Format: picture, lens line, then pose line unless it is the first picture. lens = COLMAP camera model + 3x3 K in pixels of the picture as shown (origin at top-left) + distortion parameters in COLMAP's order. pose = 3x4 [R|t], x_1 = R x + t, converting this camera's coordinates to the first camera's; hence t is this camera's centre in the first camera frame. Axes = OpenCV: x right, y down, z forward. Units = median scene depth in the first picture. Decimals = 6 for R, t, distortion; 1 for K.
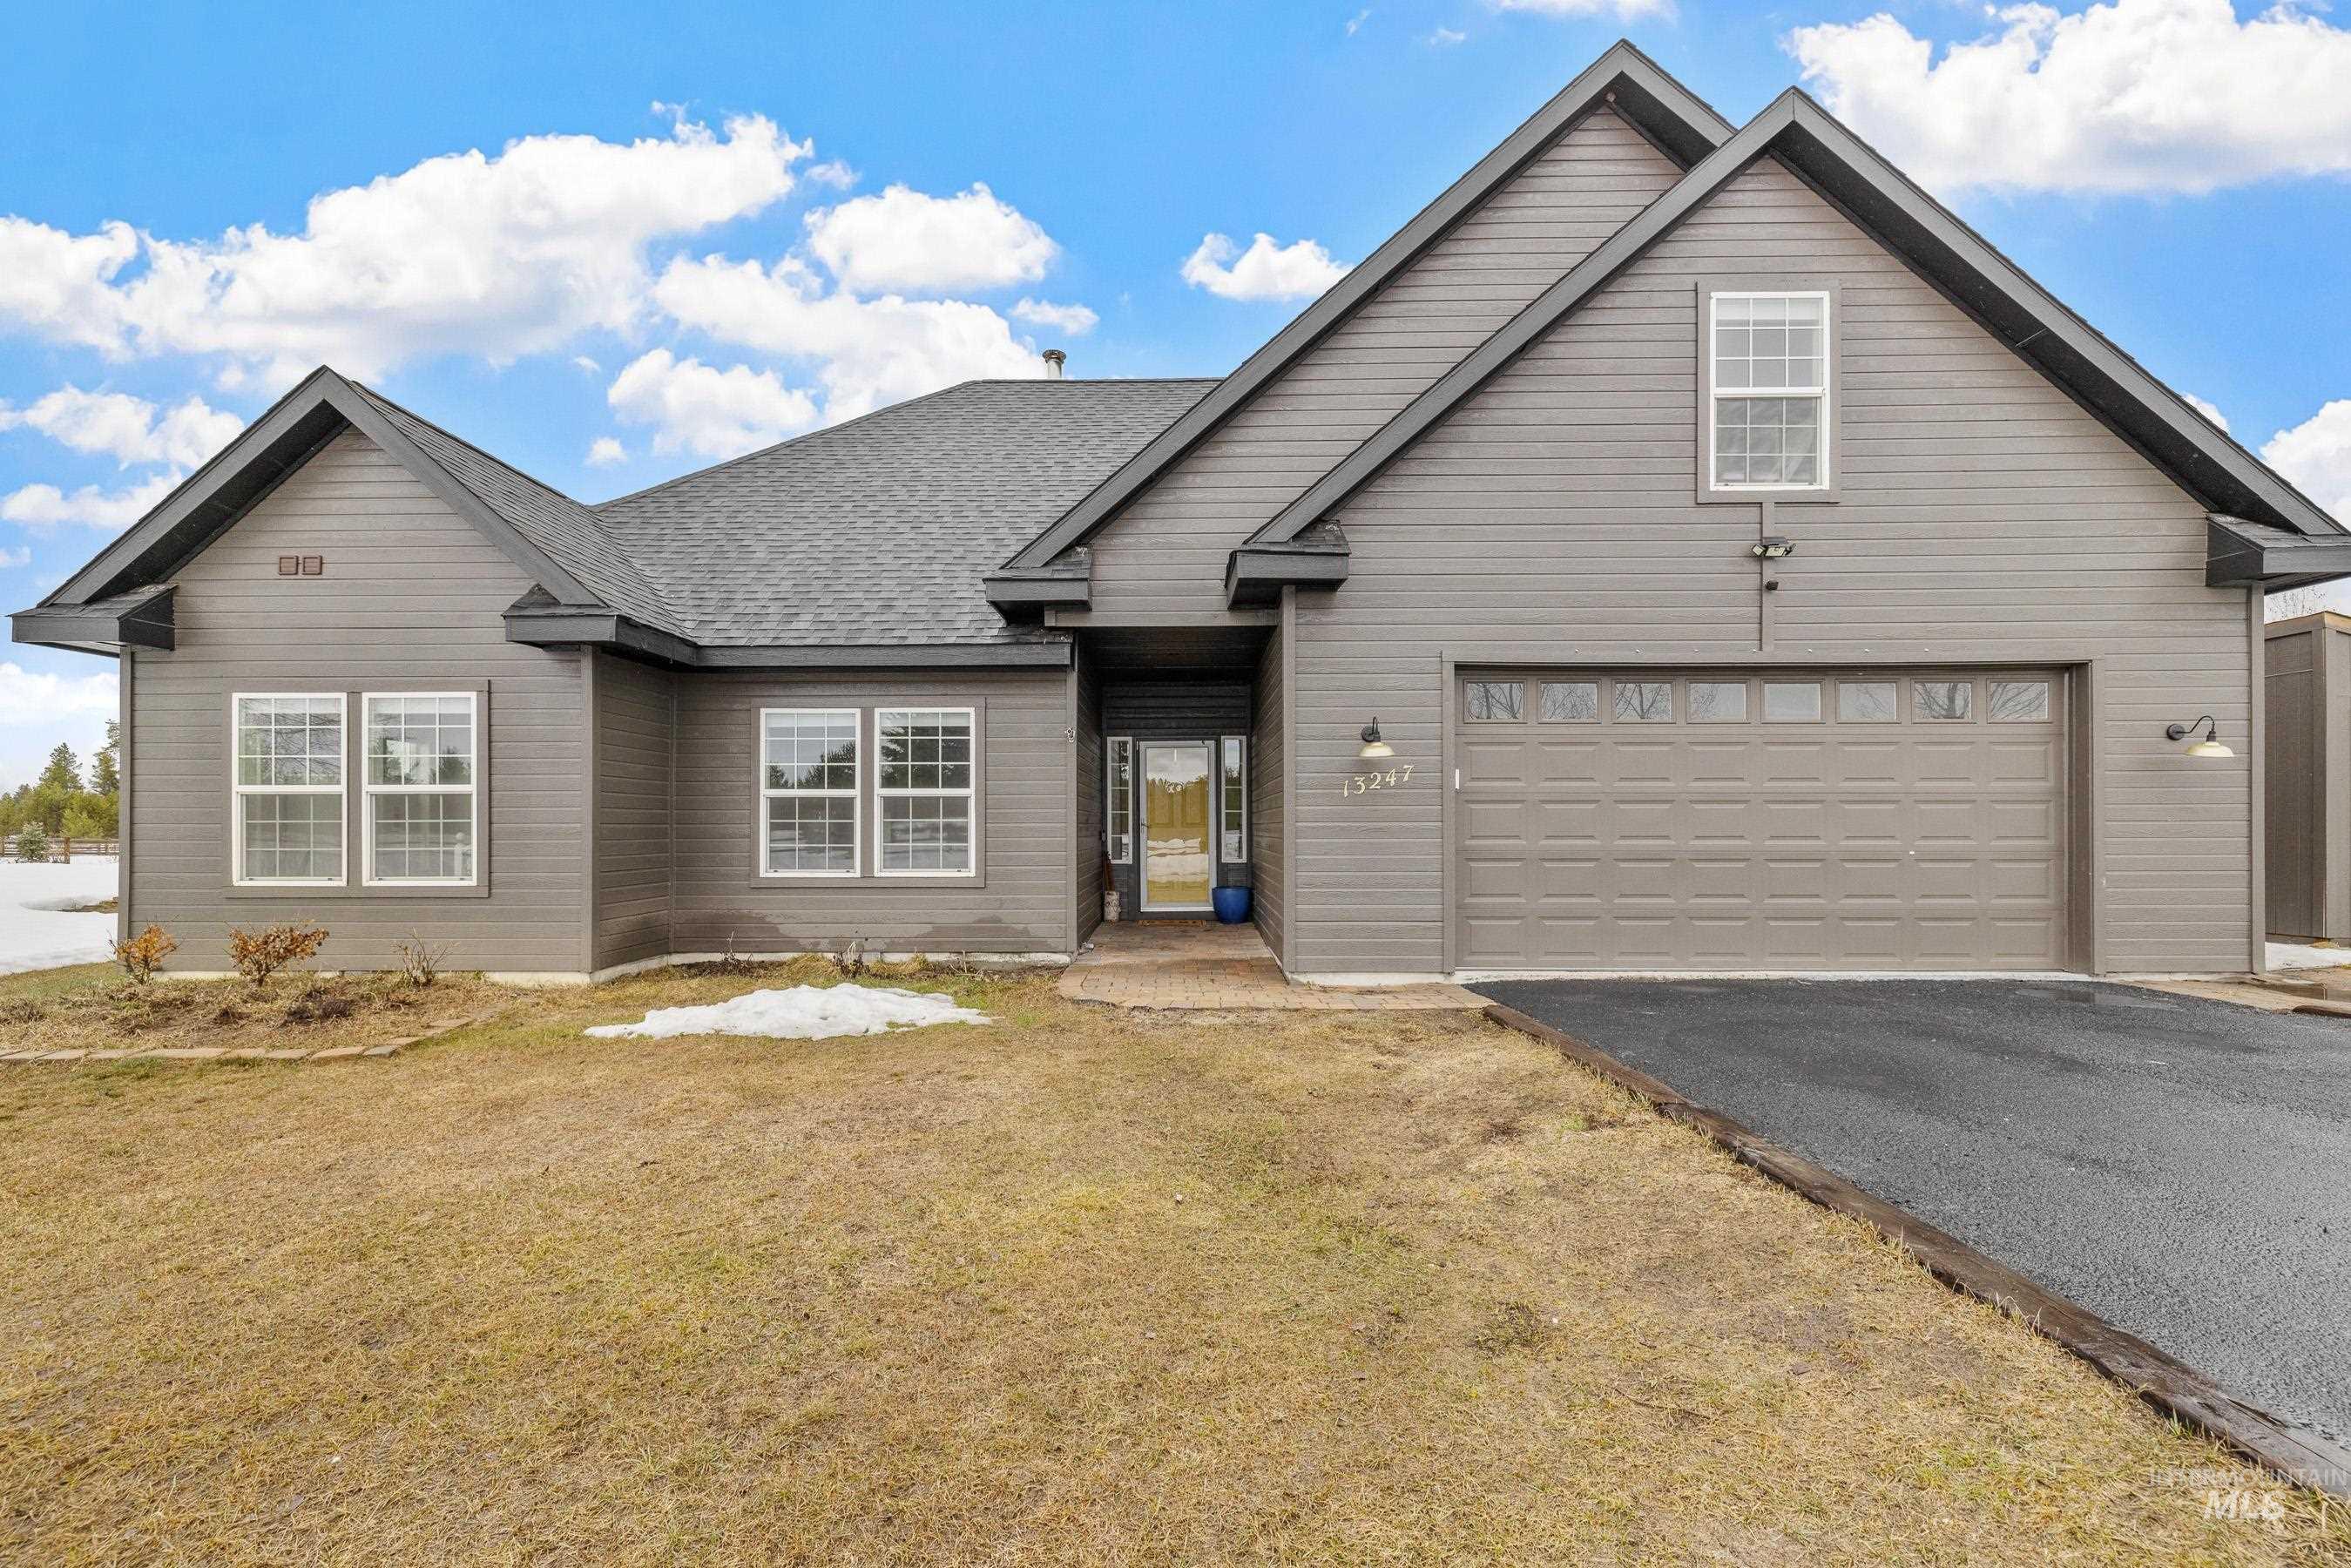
lens RADIAL K [[1039.5, 0, 1172.1], [0, 1039.5, 827.8], [0, 0, 1]] dist [0.000005, 0.000188]
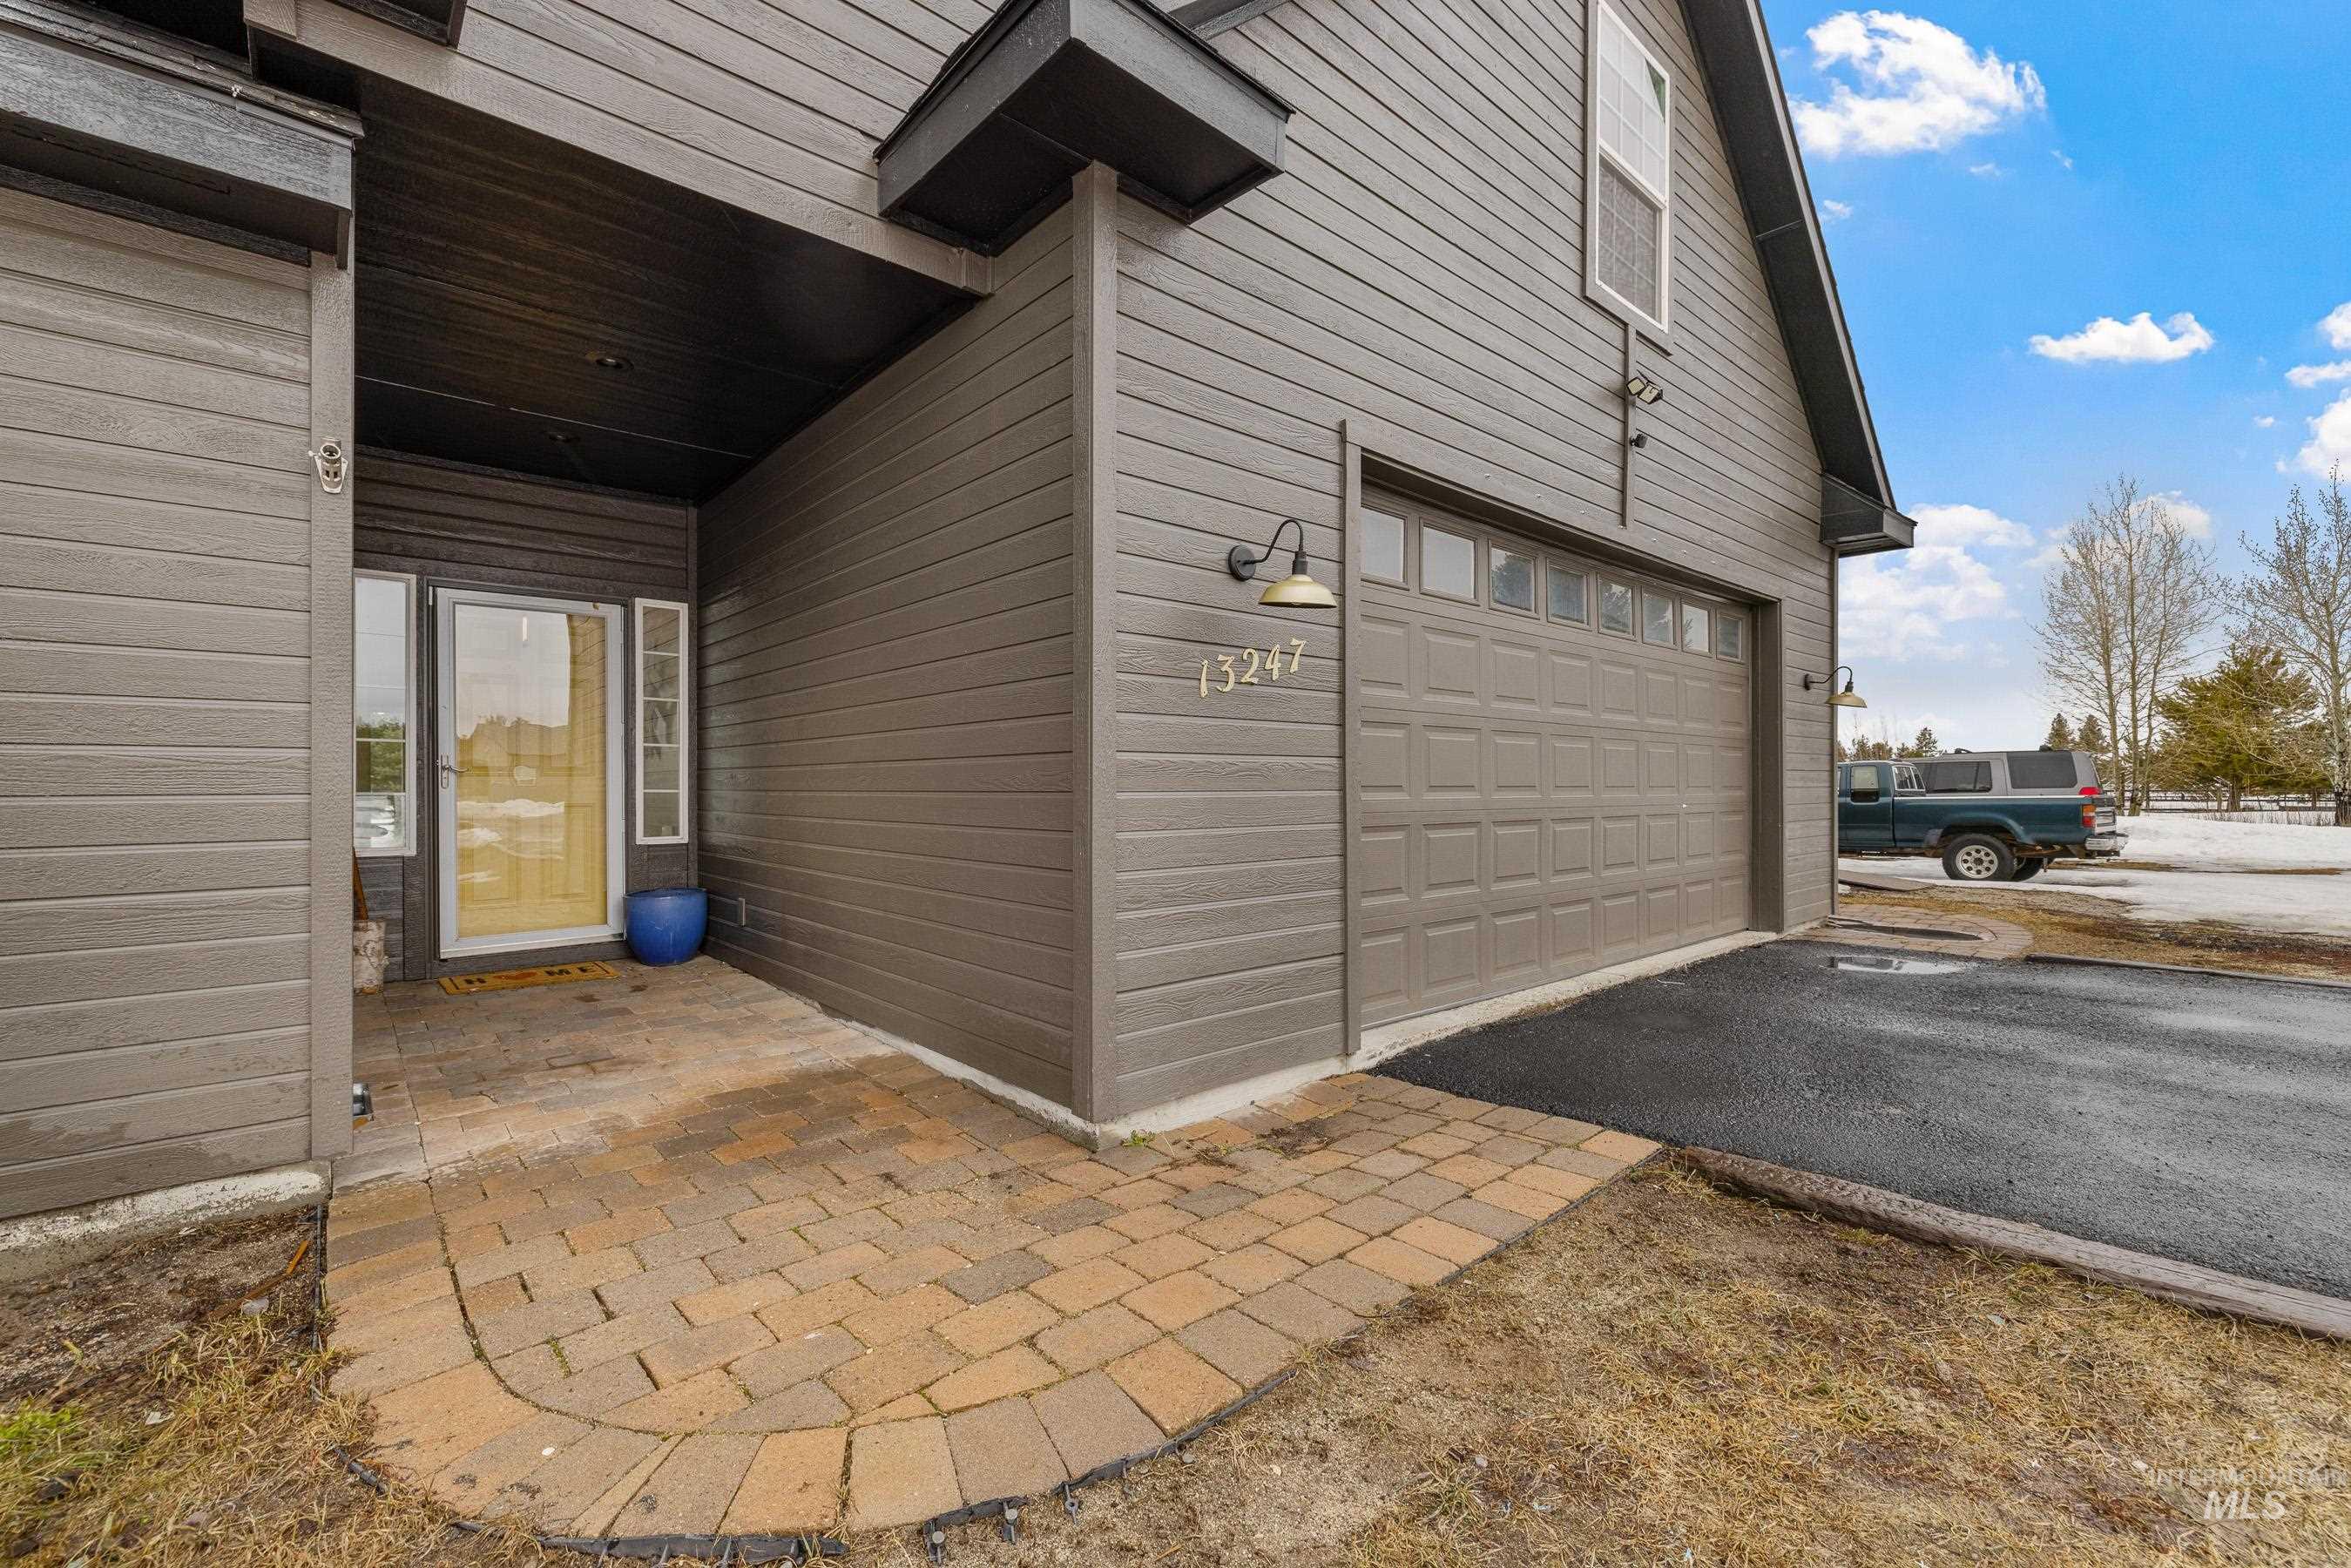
lens RADIAL K [[994.5, 0, 1180.7], [0, 994.5, 786.9], [0, 0, 1]] dist [0.000796, 0.000245]
pose [[0.736073, -0.001891, 0.676899, -0.121562], [0.001664, 0.999998, 0.000984, 0.007638], [-0.676900, 0.000402, 0.736075, 0.657937]]
